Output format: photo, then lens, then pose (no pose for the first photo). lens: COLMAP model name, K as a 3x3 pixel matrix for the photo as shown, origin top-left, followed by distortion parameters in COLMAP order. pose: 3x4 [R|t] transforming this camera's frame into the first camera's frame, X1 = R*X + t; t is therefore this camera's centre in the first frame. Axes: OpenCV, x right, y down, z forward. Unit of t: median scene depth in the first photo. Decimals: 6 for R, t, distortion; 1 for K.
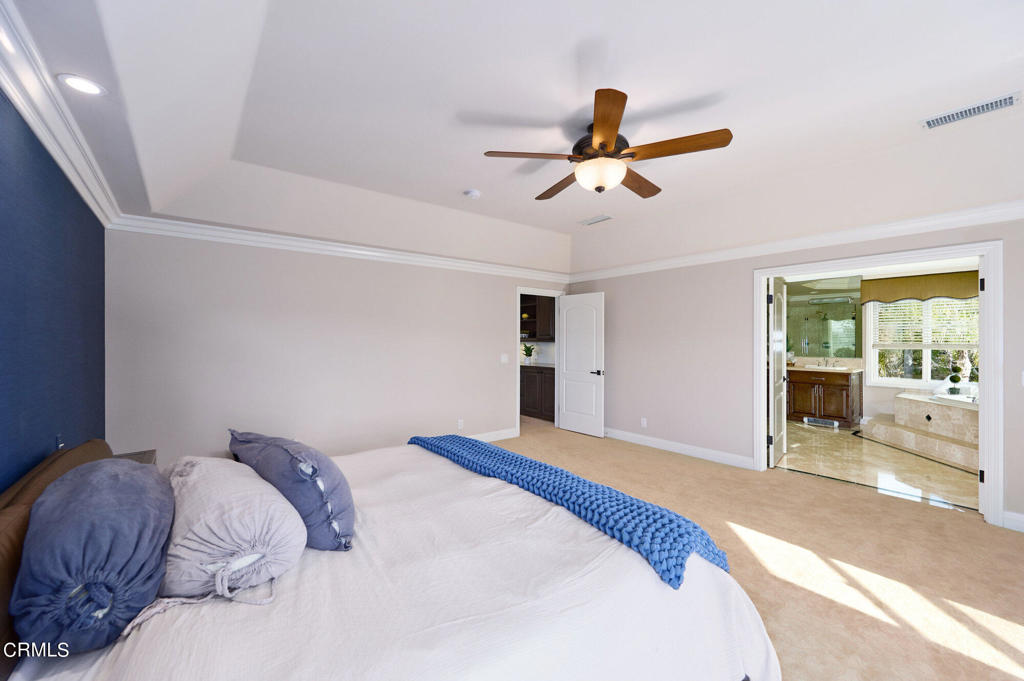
lens RADIAL K [[403.7, 0, 513.6], [0, 403.7, 340.1], [0, 0, 1]] dist [-0.003375, -0.000124]
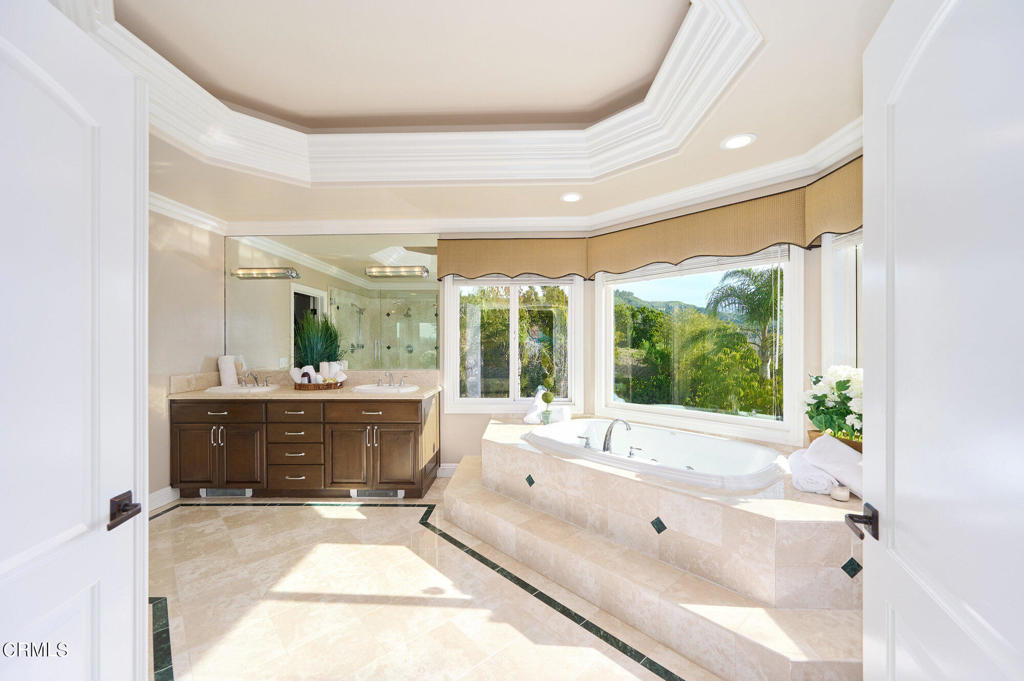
lens RADIAL K [[403.7, 0, 510.5], [0, 403.7, 345.5], [0, 0, 1]] dist [-0.003375, -0.000124]
pose [[0.653310, 0.004004, 0.757080, 0.497311], [-0.000998, 0.999990, -0.004427, 0.012358], [-0.757090, 0.002136, 0.653308, 0.547791]]
